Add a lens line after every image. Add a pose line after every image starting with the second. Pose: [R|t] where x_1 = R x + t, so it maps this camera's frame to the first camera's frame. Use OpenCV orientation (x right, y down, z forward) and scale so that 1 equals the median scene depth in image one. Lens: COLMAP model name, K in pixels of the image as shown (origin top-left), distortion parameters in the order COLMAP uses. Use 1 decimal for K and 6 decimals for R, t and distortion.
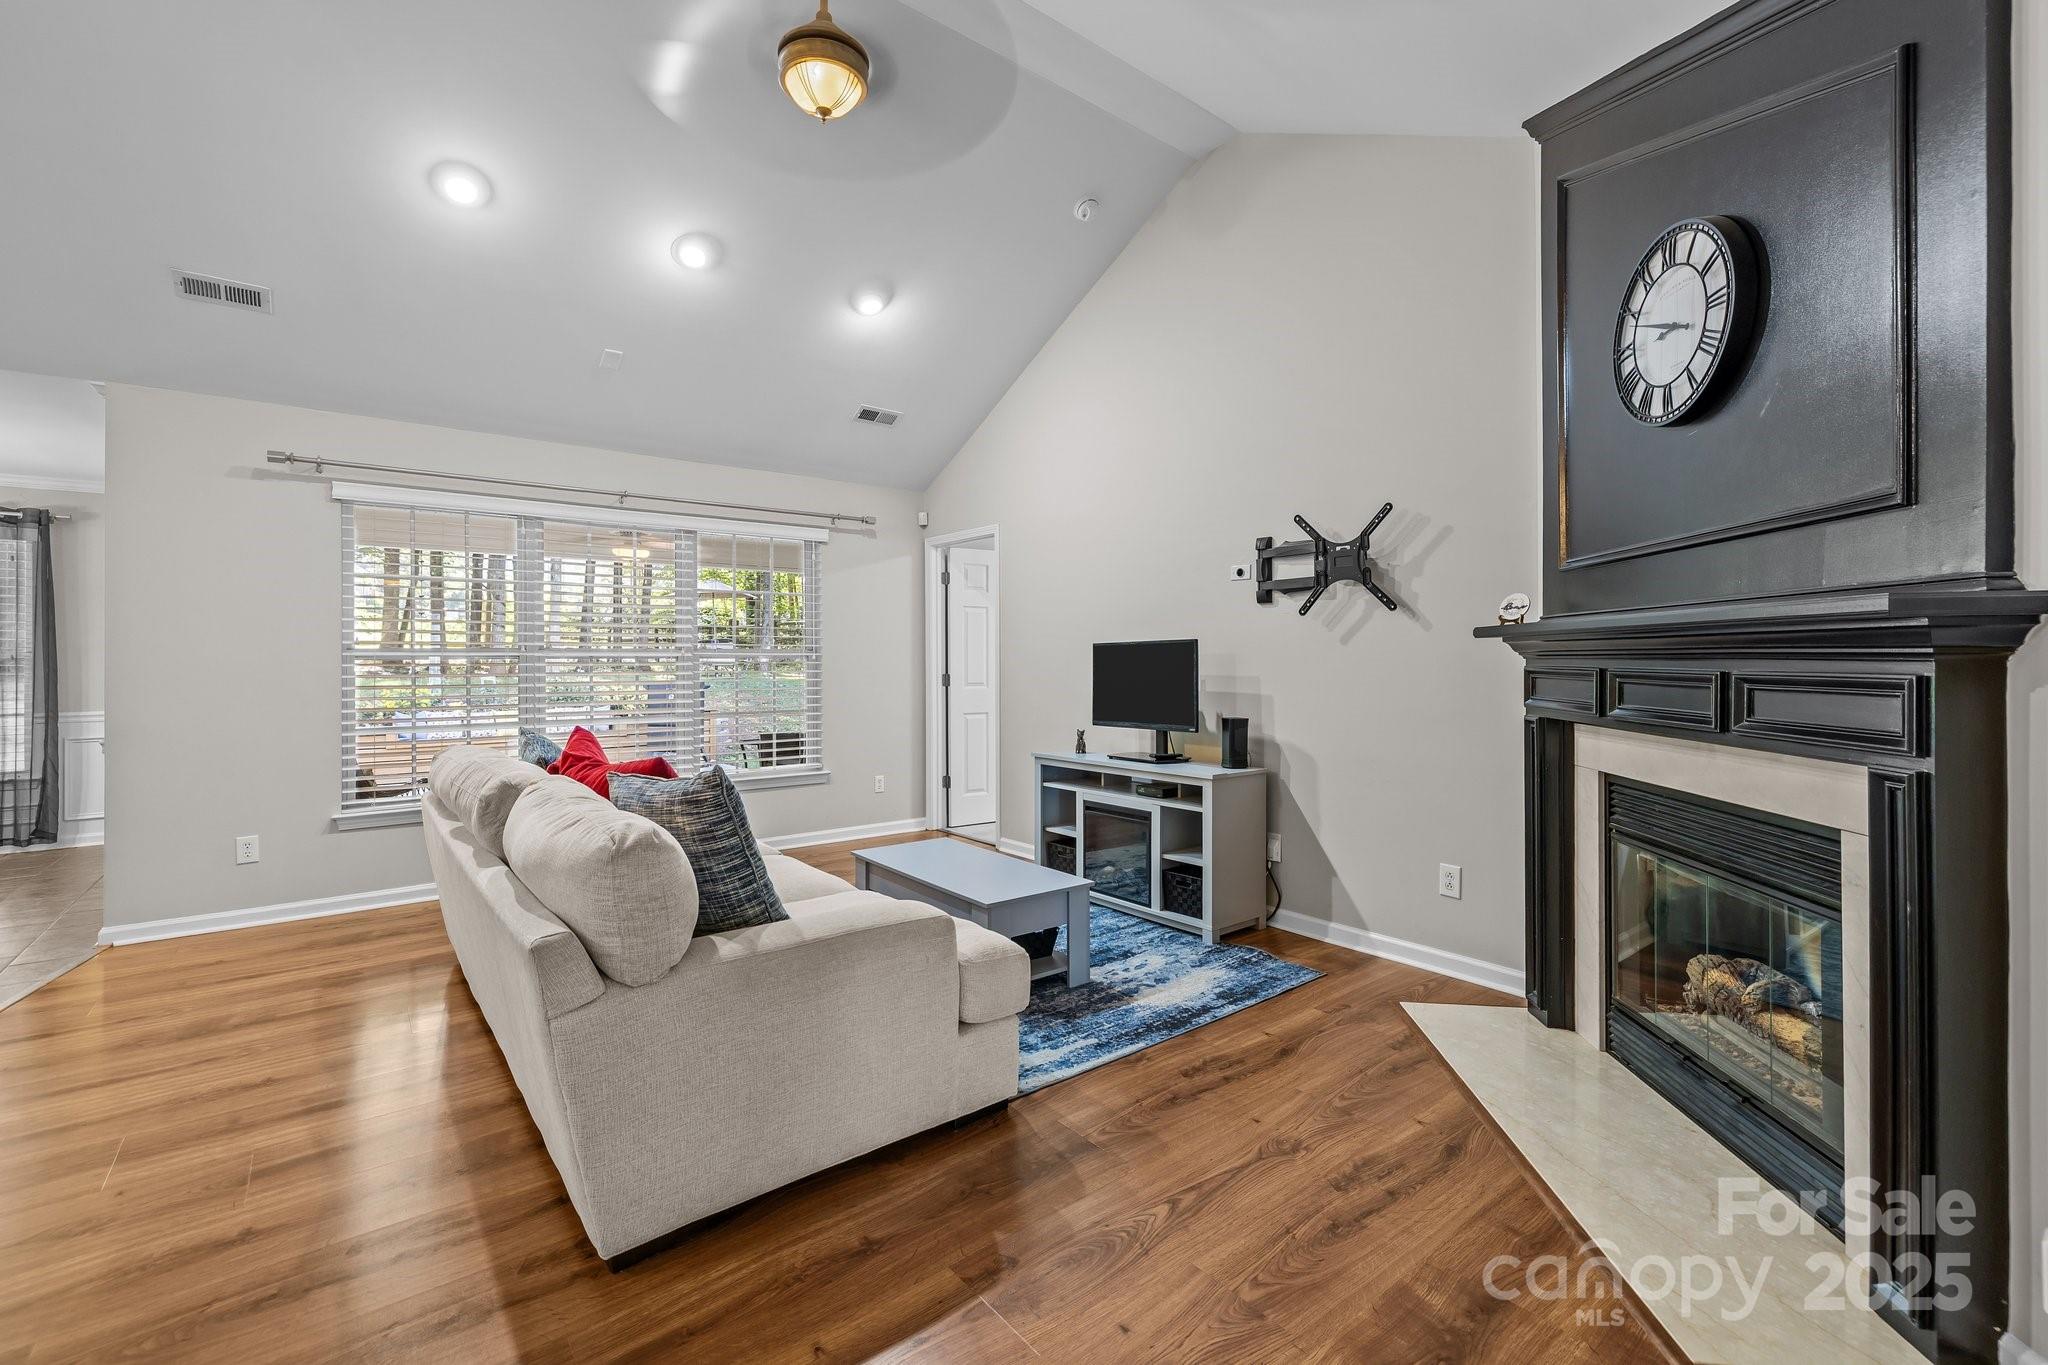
lens RADIAL K [[869.0, 0, 1005.0], [0, 869.0, 665.1], [0, 0, 1]] dist [-0.002697, -0.000675]
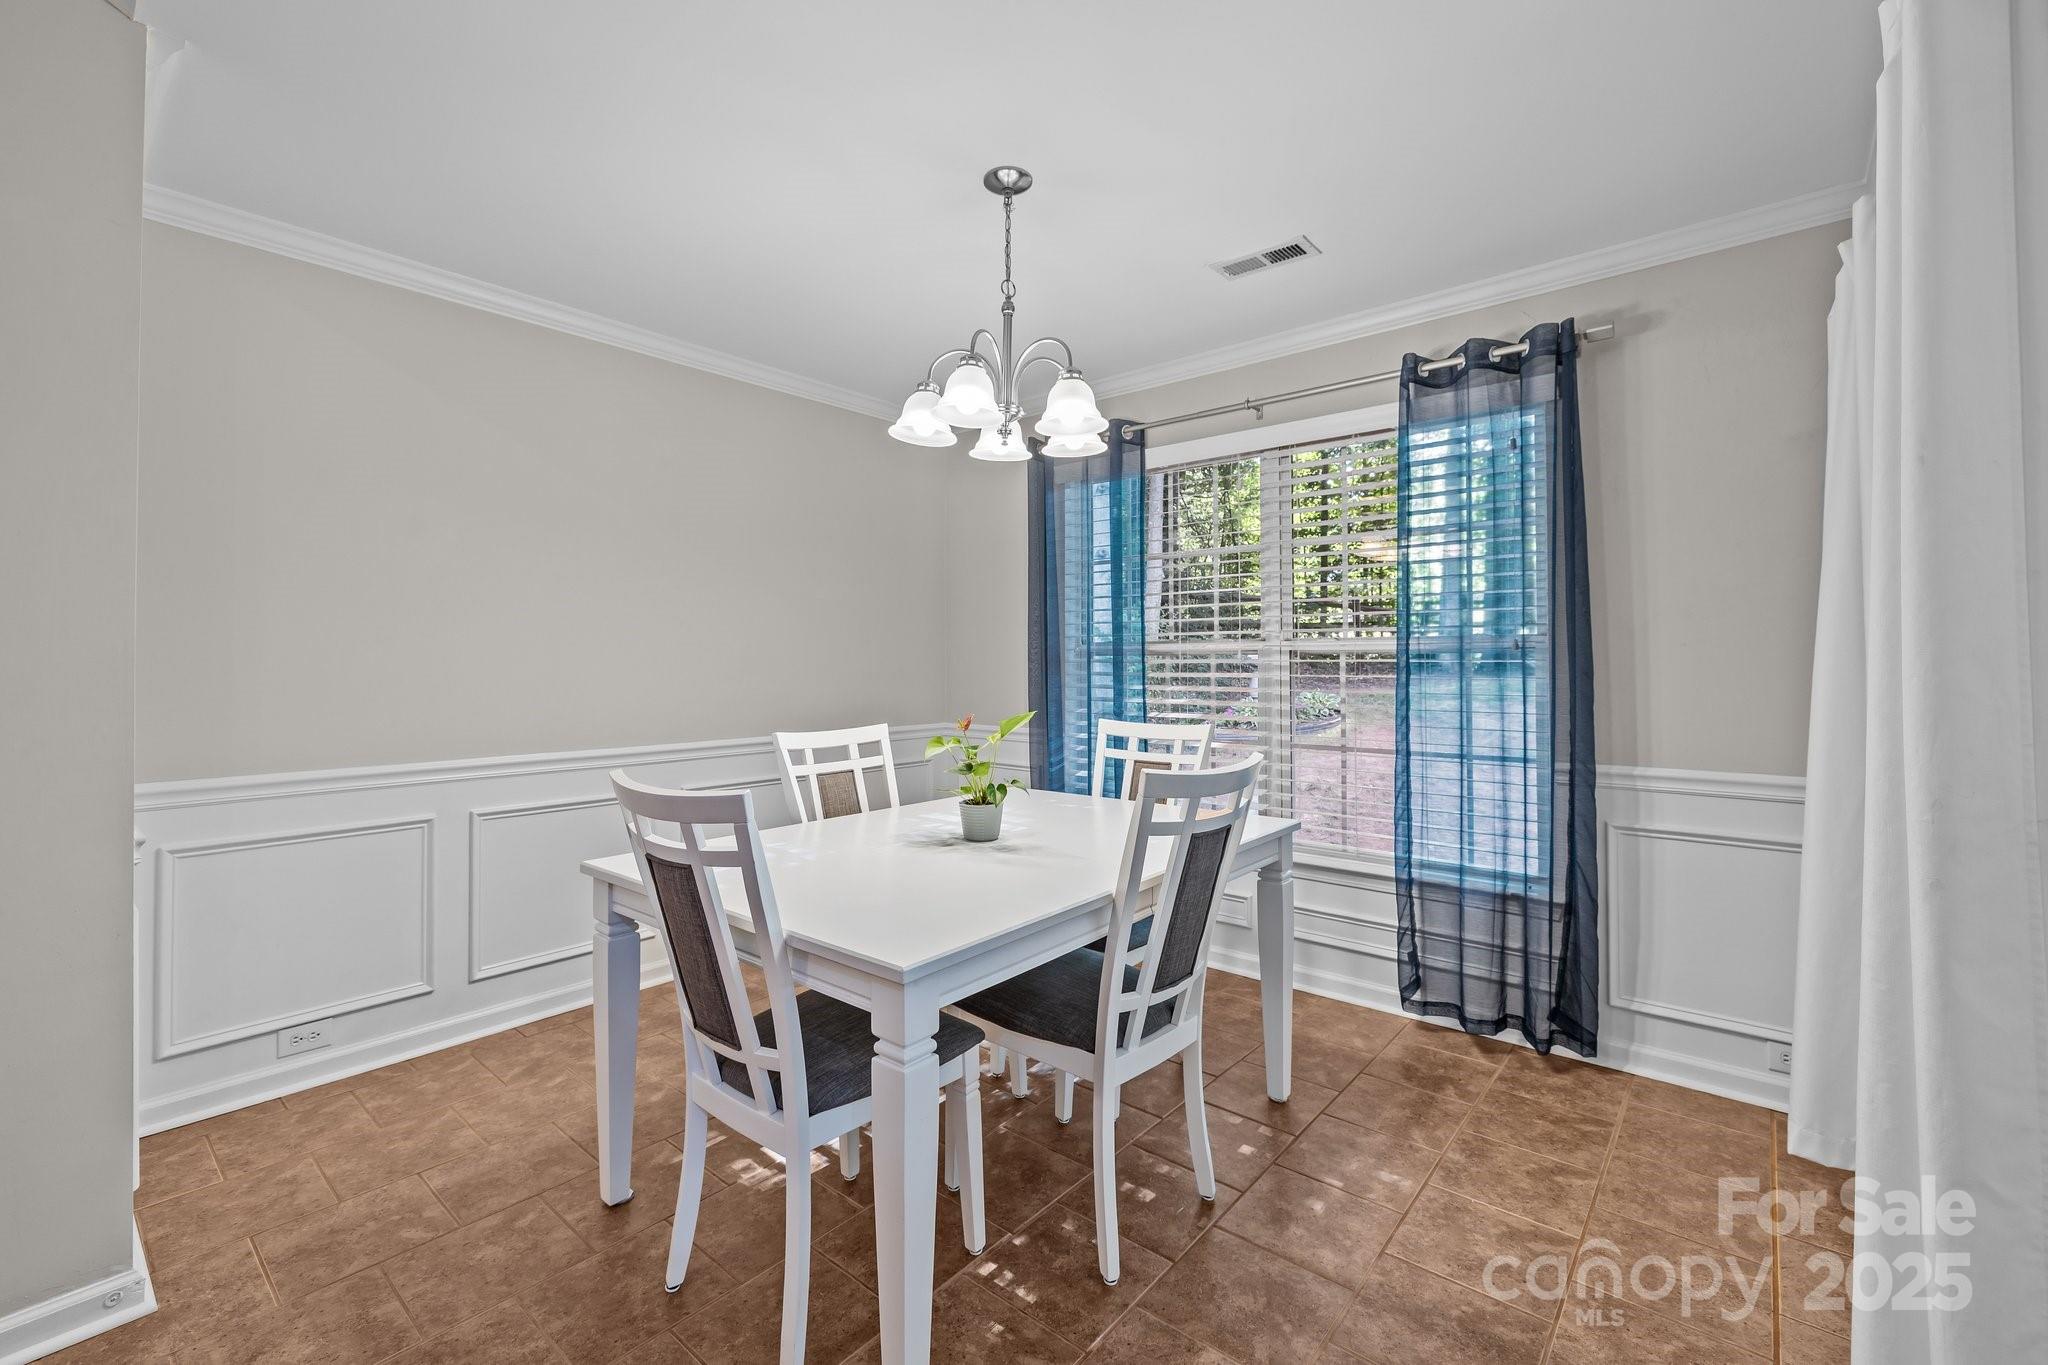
lens RADIAL K [[869.0, 0, 1018.5], [0, 869.0, 683.8], [0, 0, 1]] dist [-0.002697, -0.000675]
pose [[0.182529, -0.012012, -0.983127, -0.705296], [0.002370, 0.999928, -0.011778, 0.017160], [0.983198, -0.000180, 0.182545, 0.622934]]
